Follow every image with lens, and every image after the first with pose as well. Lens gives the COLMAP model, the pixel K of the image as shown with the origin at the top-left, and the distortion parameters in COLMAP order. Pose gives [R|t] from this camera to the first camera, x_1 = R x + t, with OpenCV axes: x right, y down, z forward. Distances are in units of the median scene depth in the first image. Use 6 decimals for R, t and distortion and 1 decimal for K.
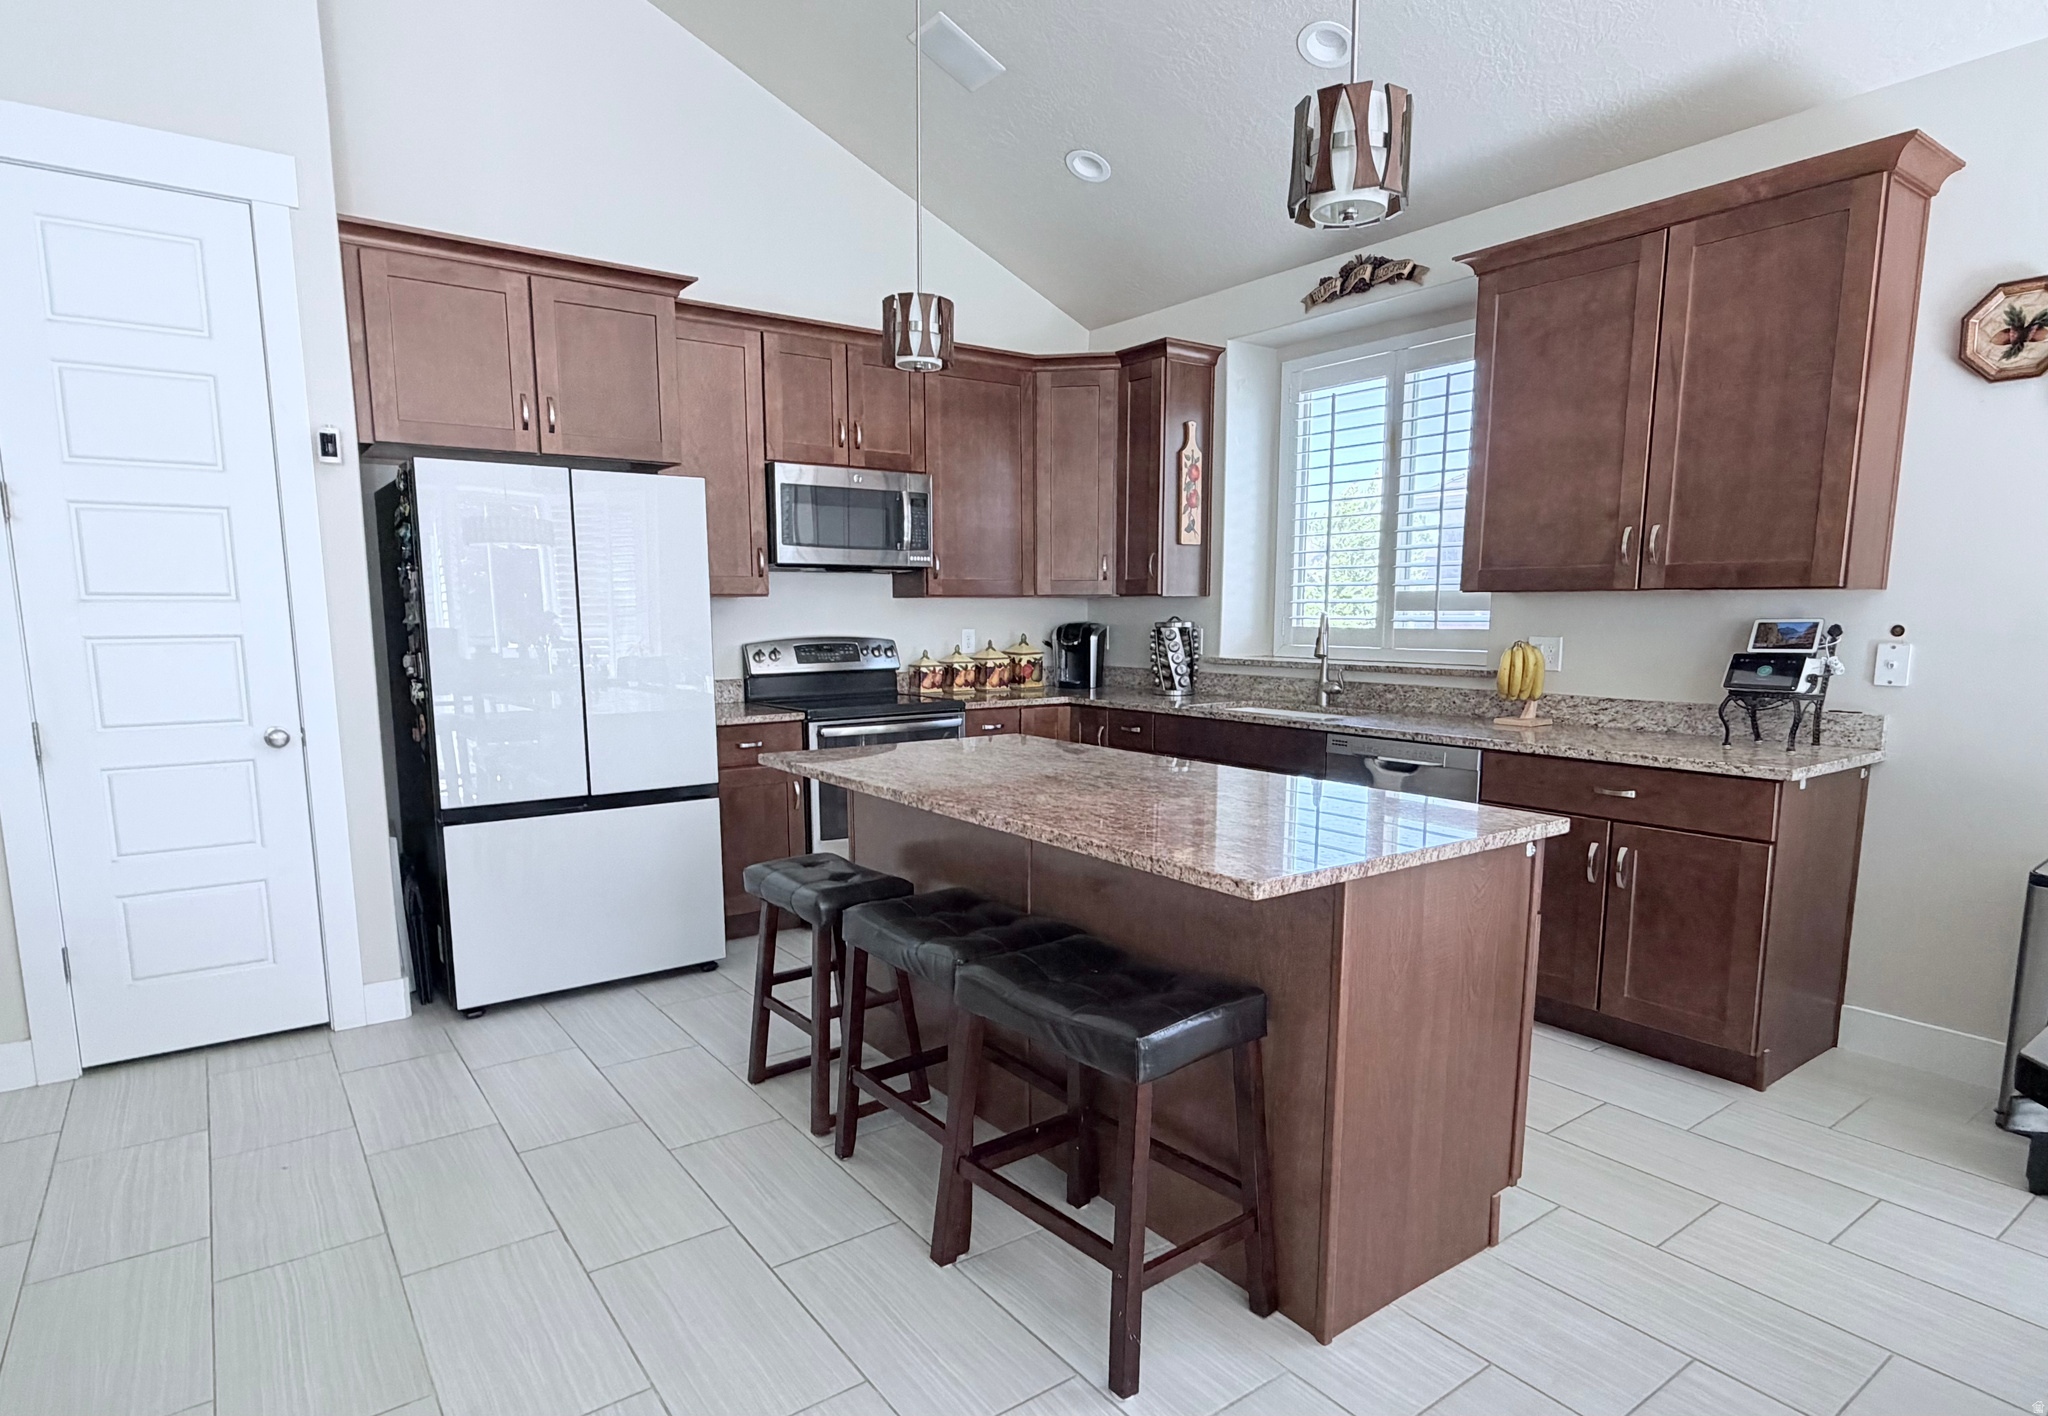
lens RADIAL K [[1121.3, 0, 1024.6], [0, 1121.3, 775.0], [0, 0, 1]] dist [-0.001411, 0.001177]
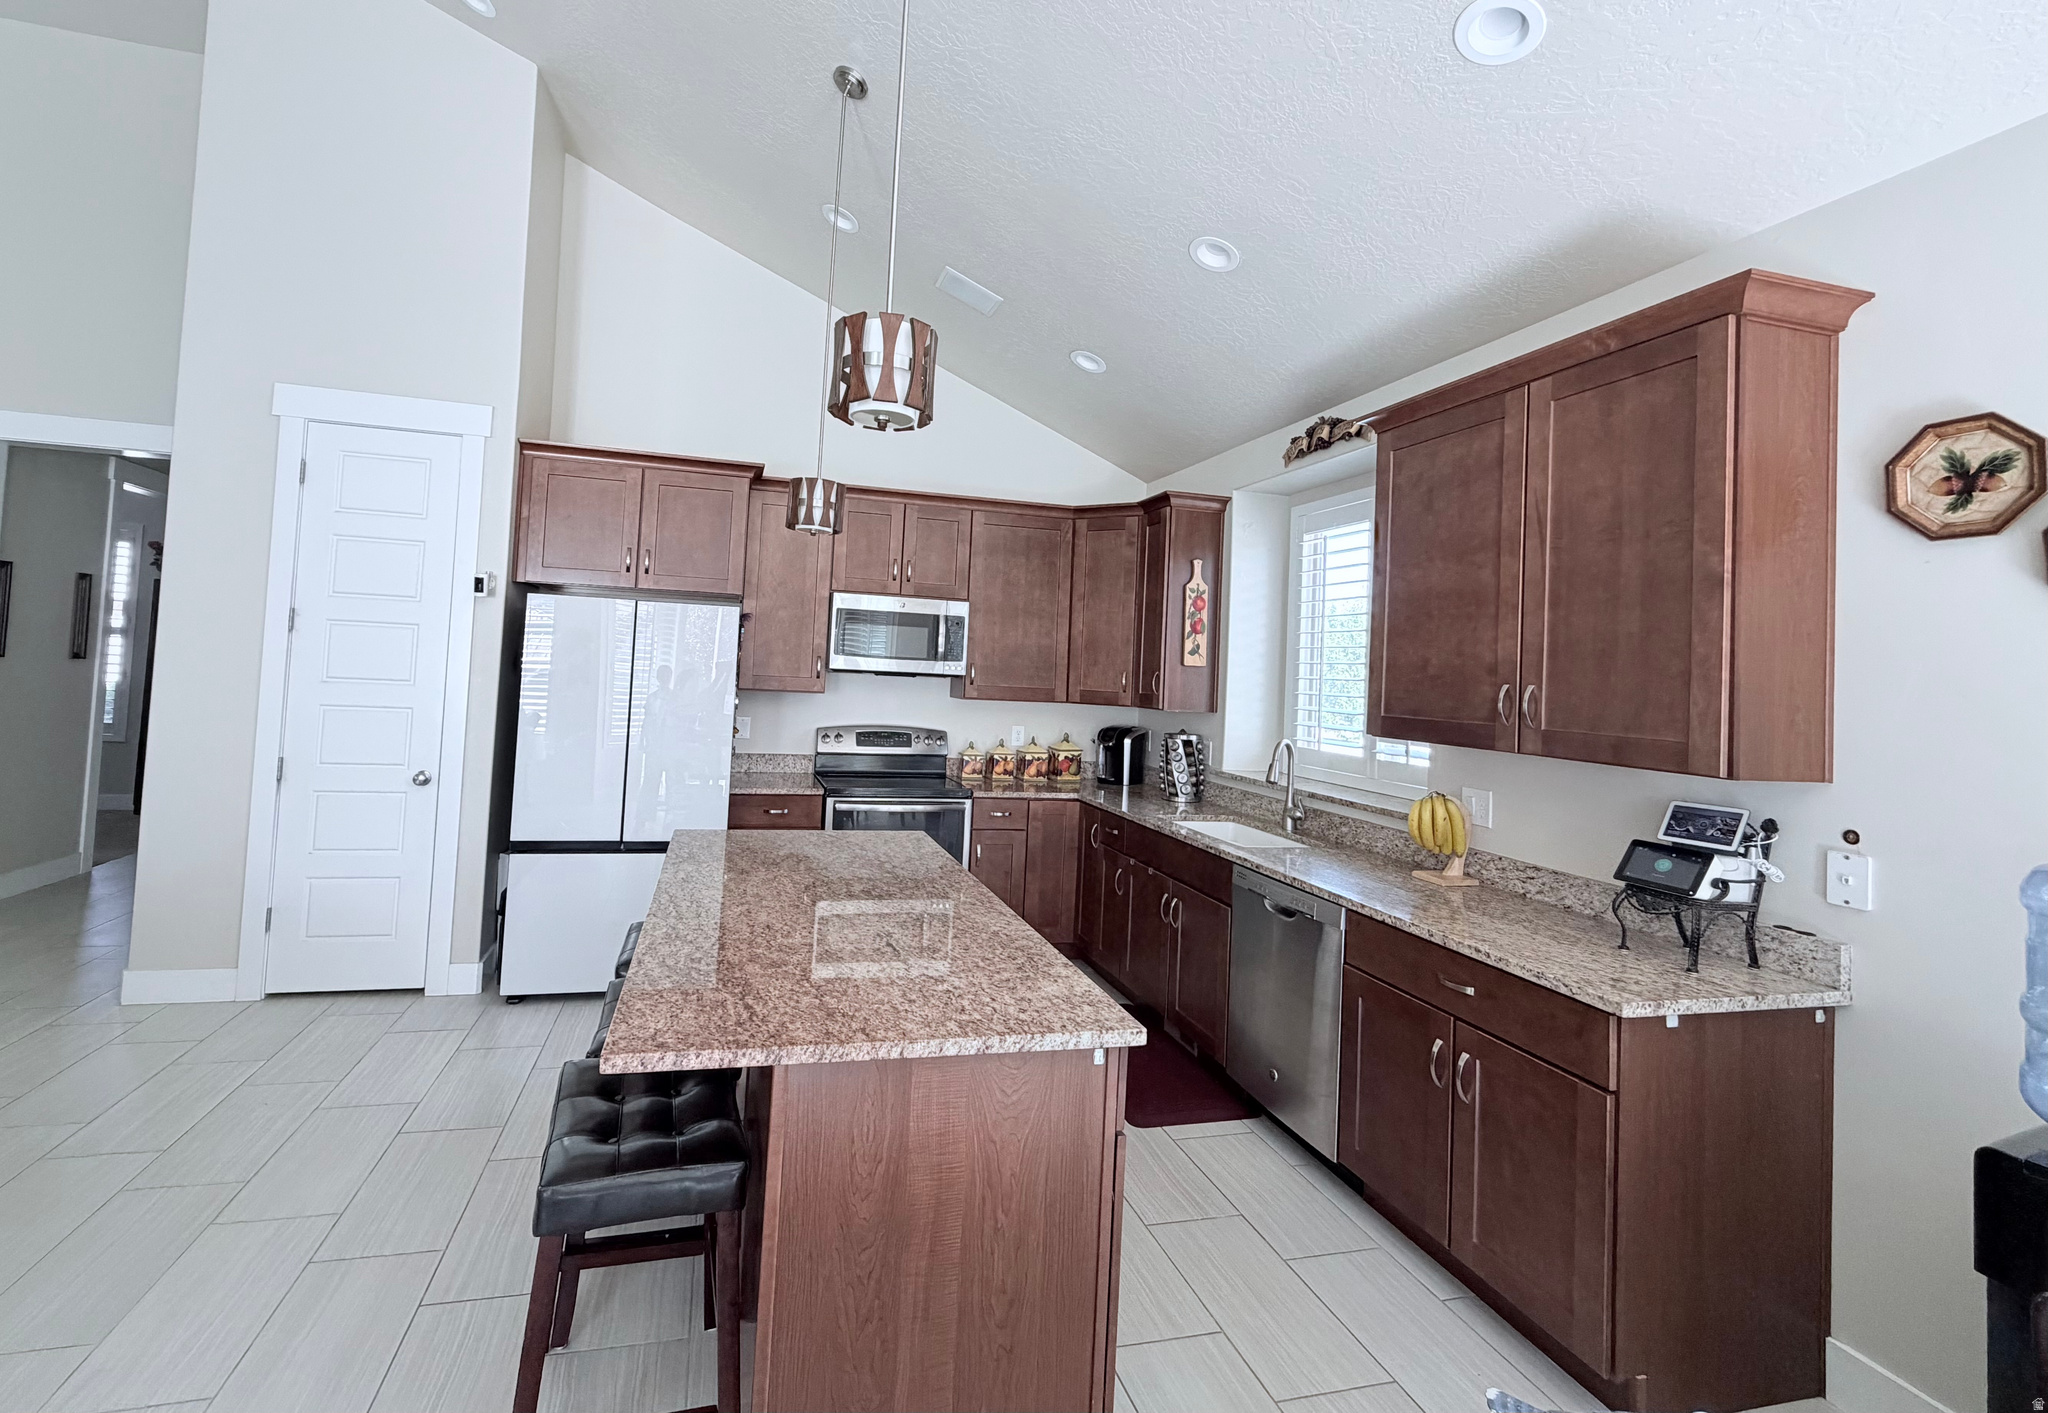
lens RADIAL K [[895.3, 0, 954.6], [0, 895.3, 635.1], [0, 0, 1]] dist [0.000328, 0.000239]
pose [[0.925379, 0.033217, -0.377584, 0.387503], [-0.106348, 0.978893, -0.174522, -0.082270], [0.363818, 0.201654, 0.909380, 0.148662]]
